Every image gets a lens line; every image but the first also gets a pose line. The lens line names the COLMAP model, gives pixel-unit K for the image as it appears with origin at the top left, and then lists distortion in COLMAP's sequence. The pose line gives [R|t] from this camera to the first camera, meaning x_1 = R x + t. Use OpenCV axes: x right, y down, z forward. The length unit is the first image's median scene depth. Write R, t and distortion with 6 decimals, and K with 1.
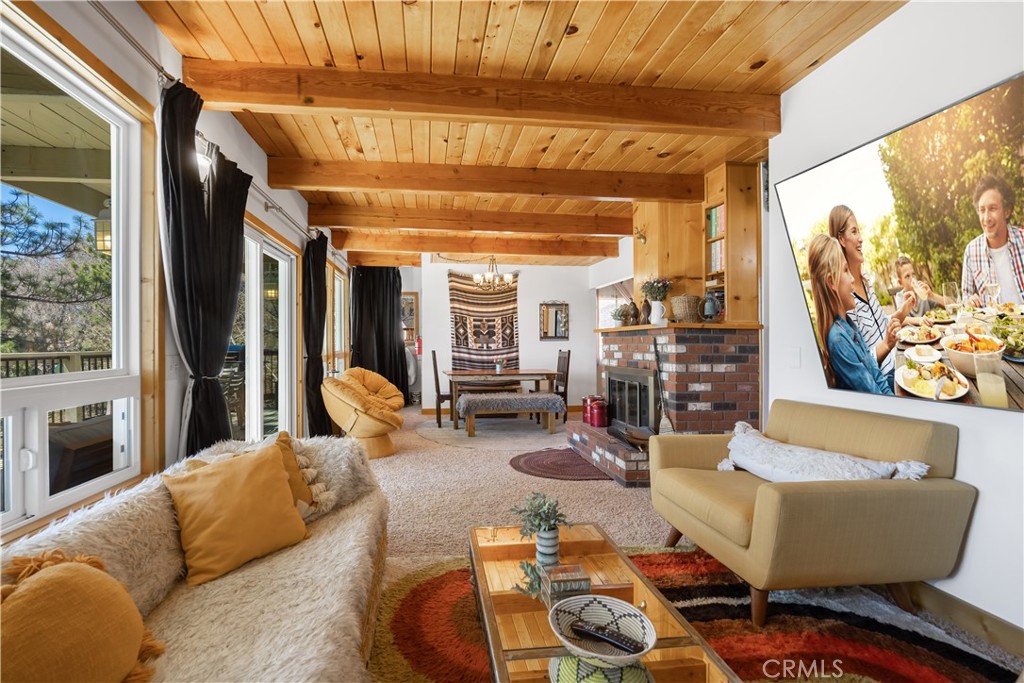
lens RADIAL K [[462.0, 0, 512.0], [0, 462.0, 341.5], [0, 0, 1]] dist [0.000062, -0.000020]
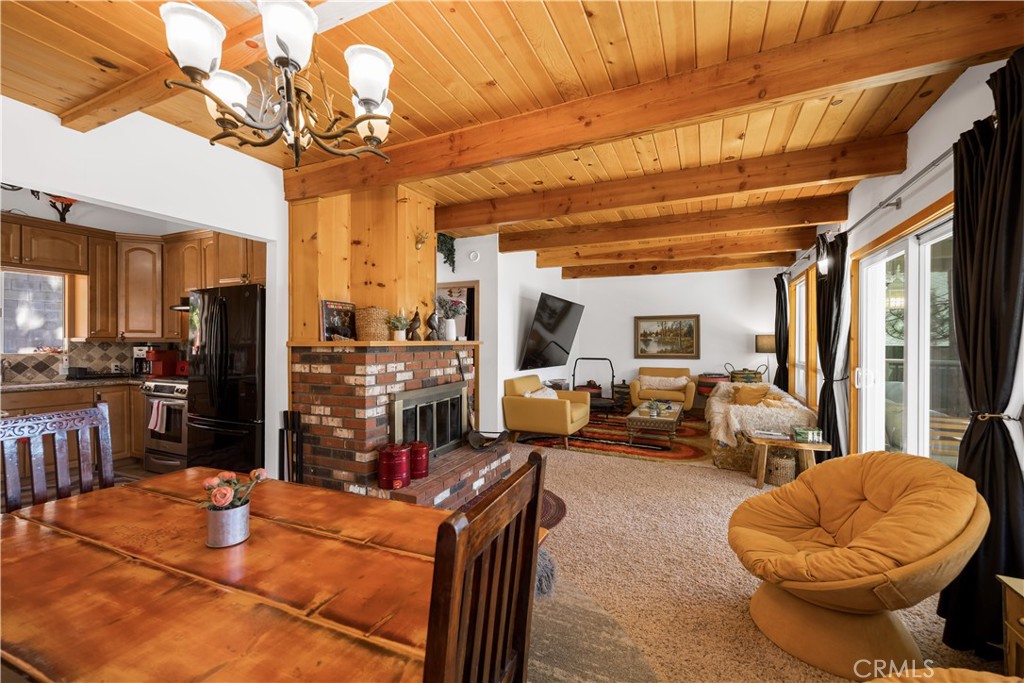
lens RADIAL K [[429.3, 0, 511.9], [0, 429.3, 344.7], [0, 0, 1]] dist [0.012624, -0.000045]
pose [[-0.823933, -0.004259, 0.566671, -0.209598], [-0.003970, 0.999991, 0.001744, -0.016094], [-0.566673, -0.000812, -0.823942, 0.973305]]
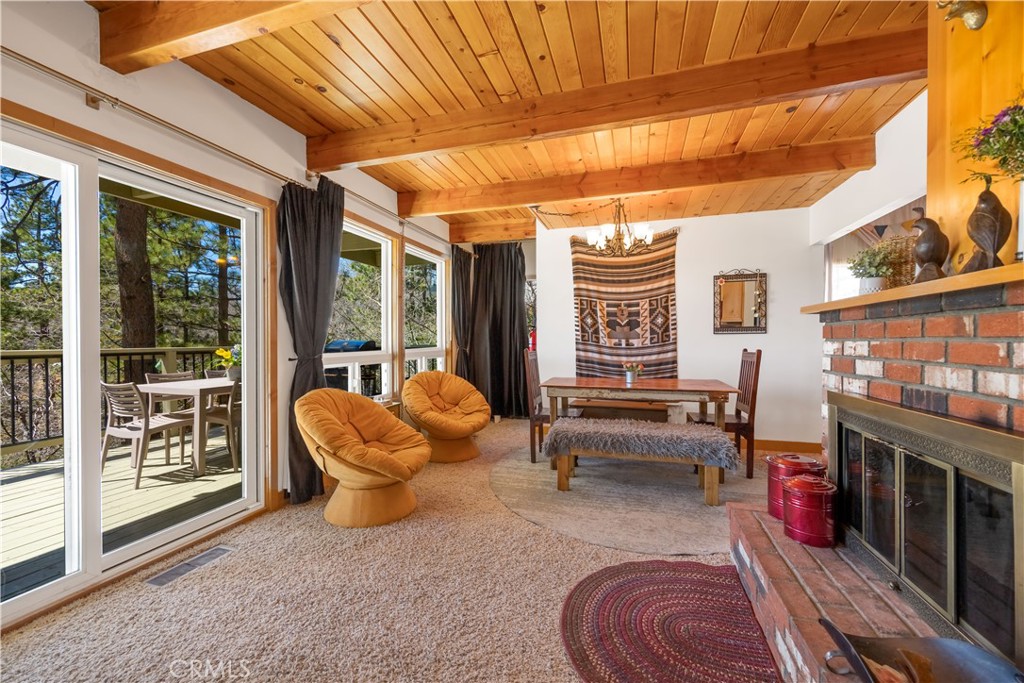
lens RADIAL K [[429.3, 0, 511.9], [0, 429.3, 344.7], [0, 0, 1]] dist [0.012624, -0.000045]
pose [[0.891656, 0.004457, -0.452691, 0.083948], [0.003536, 0.999852, 0.016809, 0.001960], [0.452699, -0.016589, 0.891509, 0.356989]]
